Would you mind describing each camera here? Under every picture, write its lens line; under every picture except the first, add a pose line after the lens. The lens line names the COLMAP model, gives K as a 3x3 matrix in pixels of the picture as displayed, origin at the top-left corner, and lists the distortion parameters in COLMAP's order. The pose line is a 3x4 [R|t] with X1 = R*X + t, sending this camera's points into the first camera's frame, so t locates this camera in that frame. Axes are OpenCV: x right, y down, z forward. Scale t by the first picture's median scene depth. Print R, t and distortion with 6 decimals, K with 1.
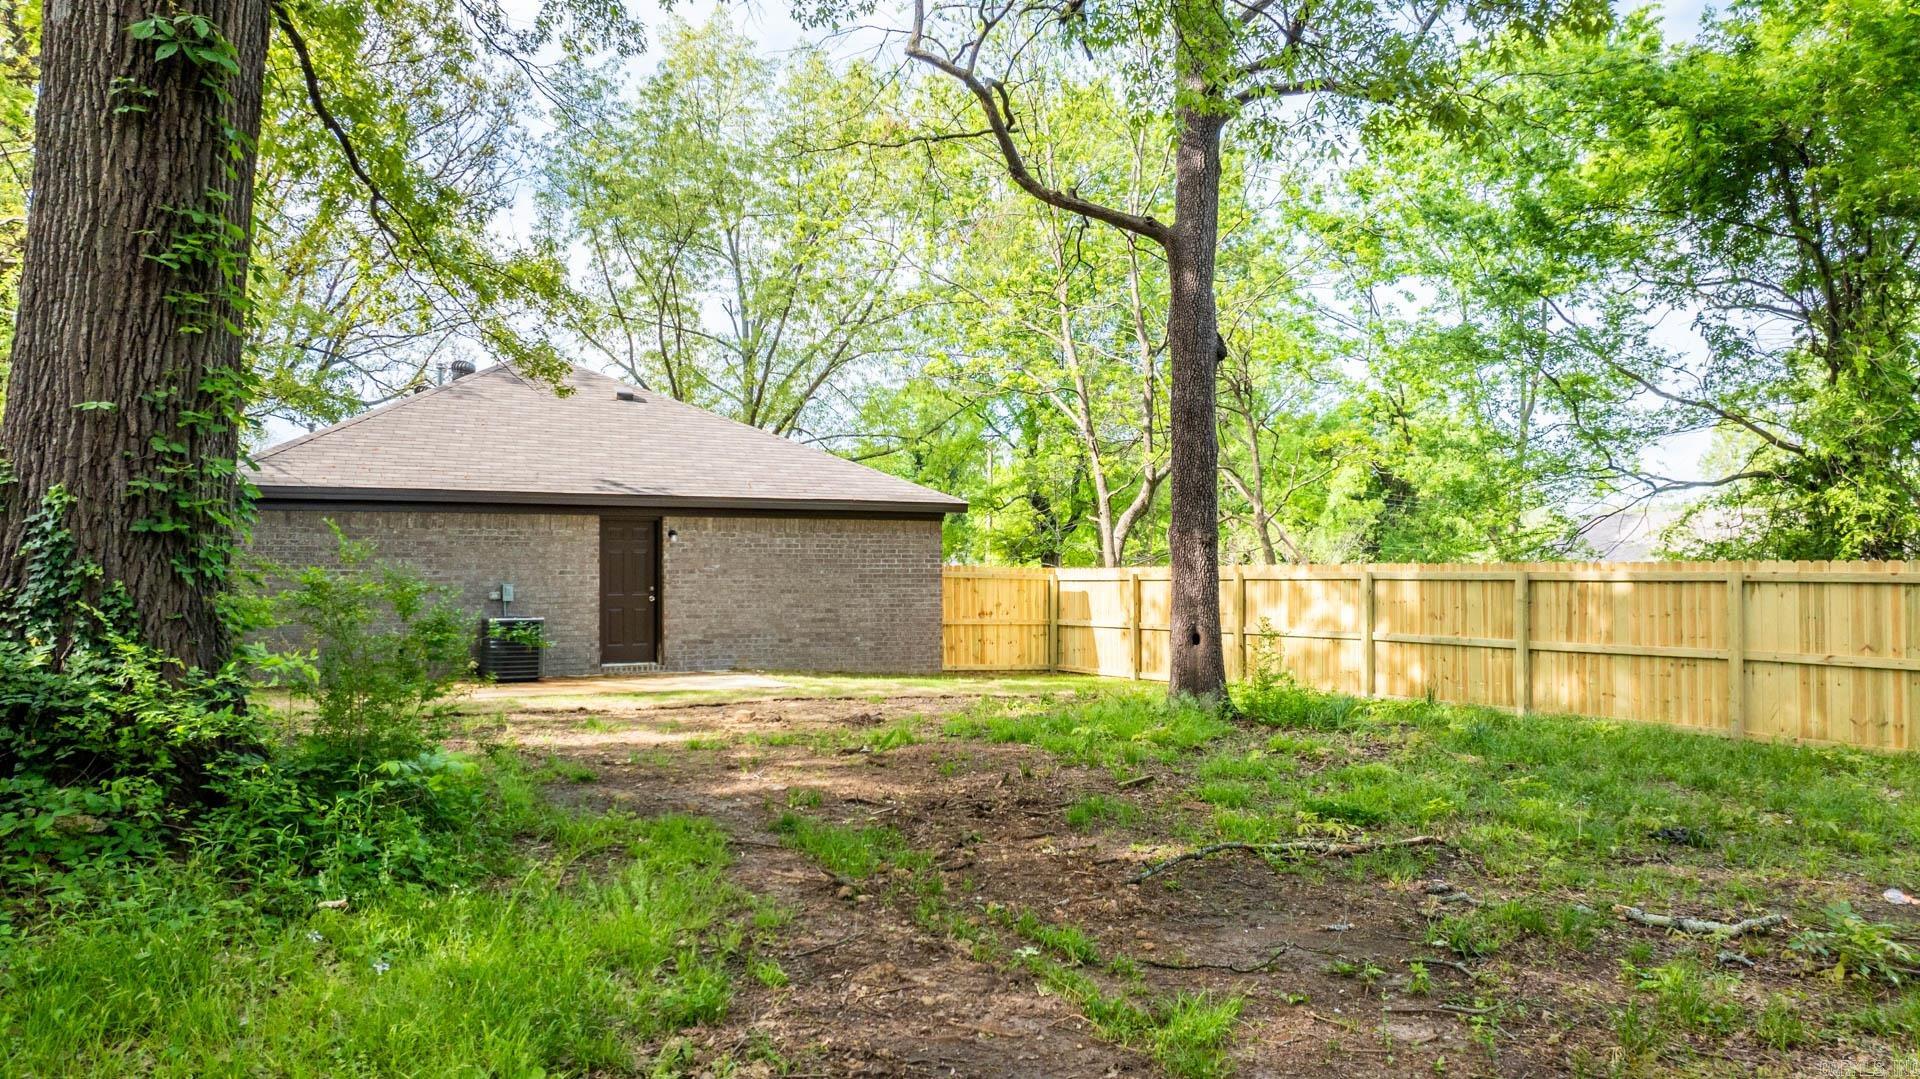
lens RADIAL K [[1365.7, 0, 960.6], [0, 1365.7, 541.1], [0, 0, 1]] dist [-0.022424, -0.005431]
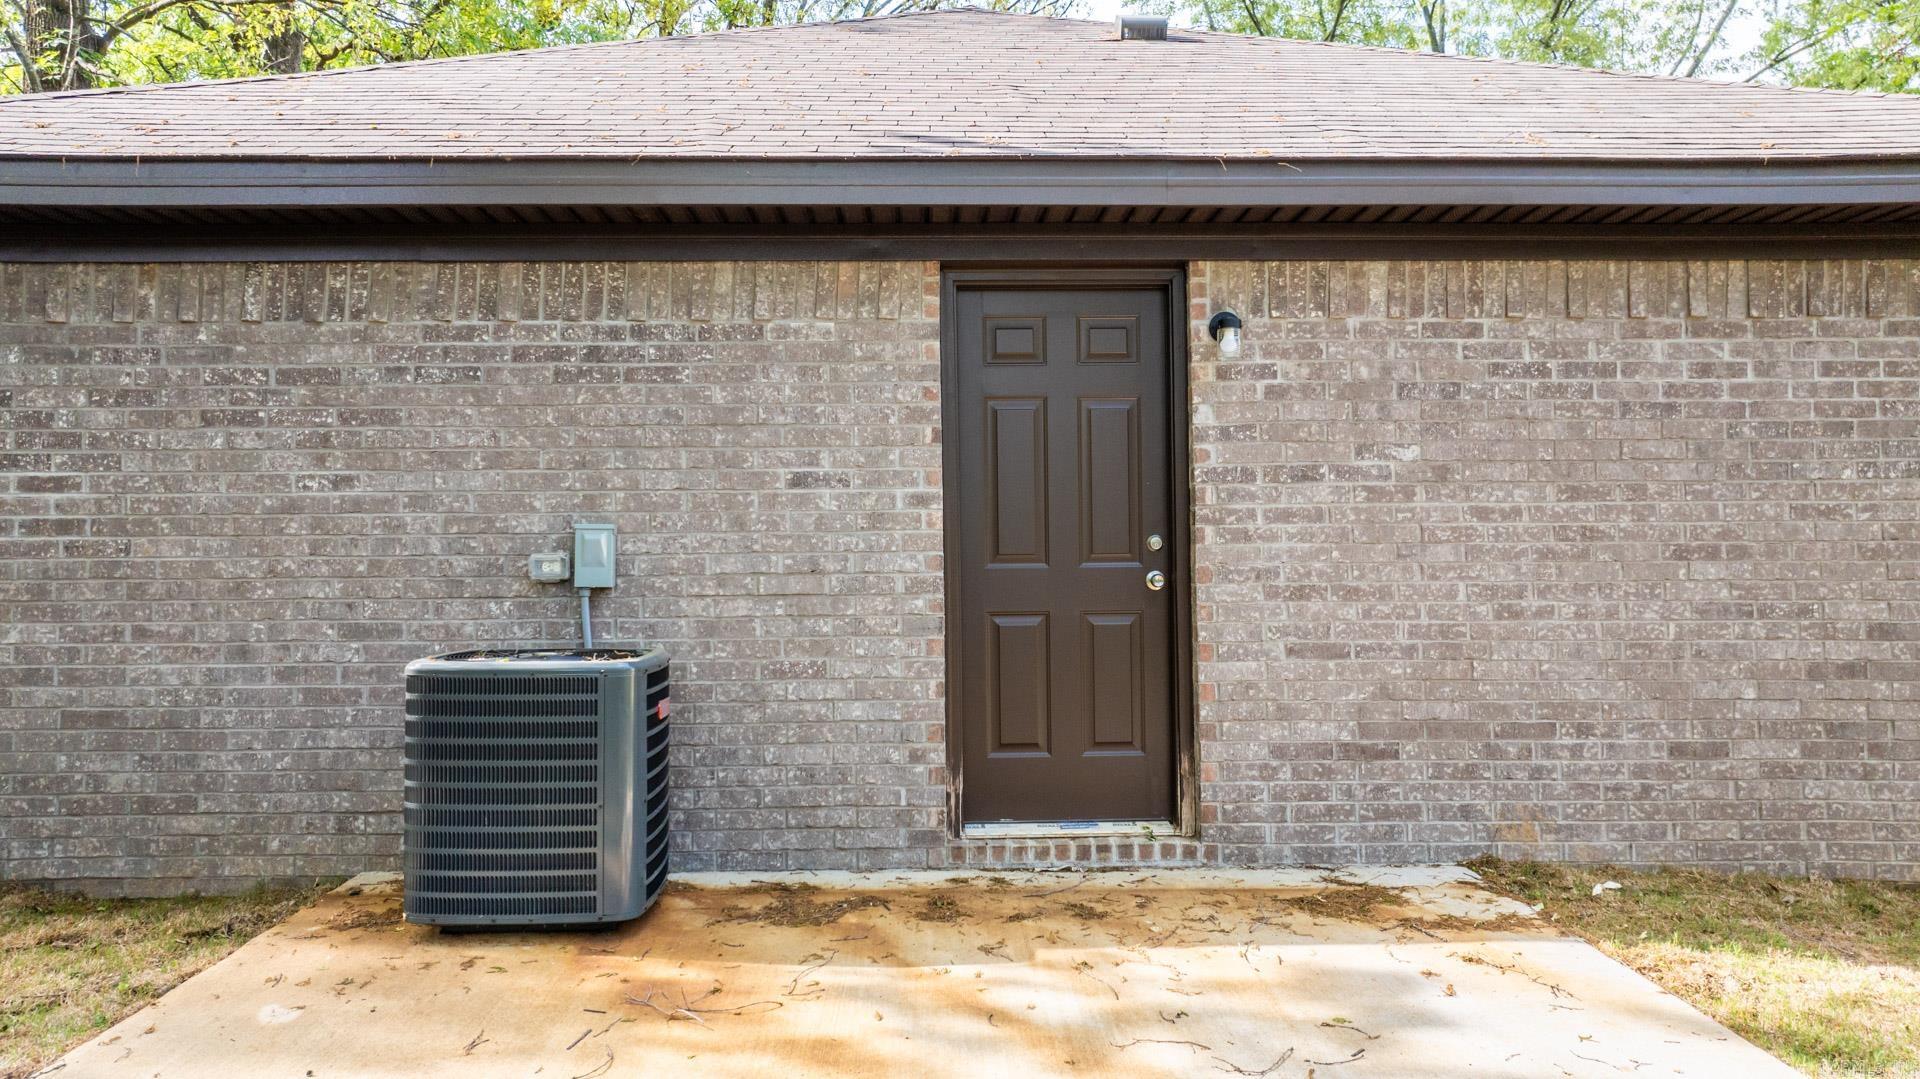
lens RADIAL K [[1365.7, 0, 961.1], [0, 1365.7, 537.6], [0, 0, 1]] dist [-0.022424, -0.005431]
pose [[0.879241, -0.015175, -0.476136, -0.133988], [0.015352, 0.999876, -0.003517, 0.034334], [0.476130, -0.004217, 0.879365, 0.752434]]
